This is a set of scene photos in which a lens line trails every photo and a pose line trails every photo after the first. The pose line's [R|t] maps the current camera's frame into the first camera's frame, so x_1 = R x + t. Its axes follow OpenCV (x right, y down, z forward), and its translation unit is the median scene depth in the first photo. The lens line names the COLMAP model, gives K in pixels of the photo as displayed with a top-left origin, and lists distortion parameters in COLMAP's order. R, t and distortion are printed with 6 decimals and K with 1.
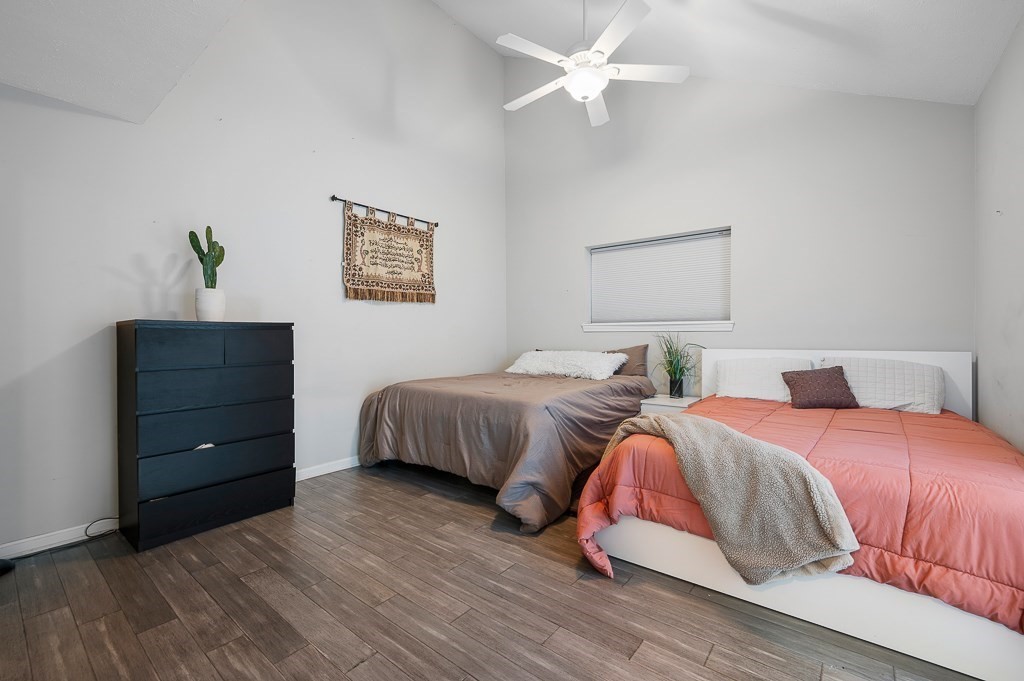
lens RADIAL K [[436.6, 0, 510.1], [0, 436.6, 337.8], [0, 0, 1]] dist [0.001057, 0.001045]
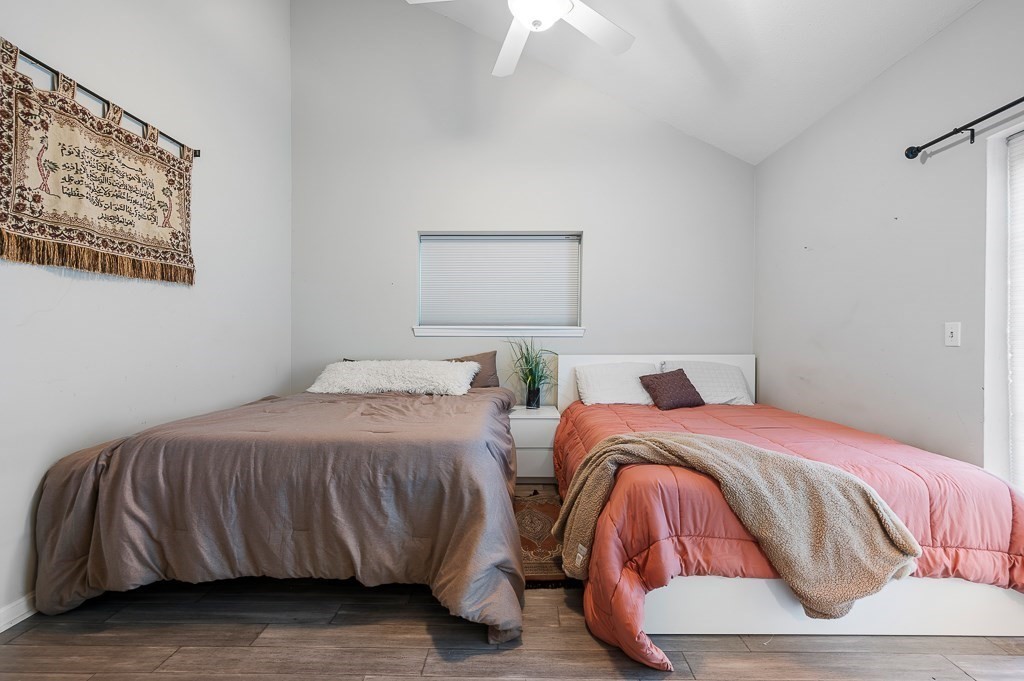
lens RADIAL K [[436.6, 0, 514.1], [0, 436.6, 342.0], [0, 0, 1]] dist [0.001057, 0.001045]
pose [[0.785326, 0.001956, 0.619080, -0.262317], [-0.001748, 0.999998, -0.000942, -0.002826], [-0.619080, -0.000342, 0.785328, 0.351982]]
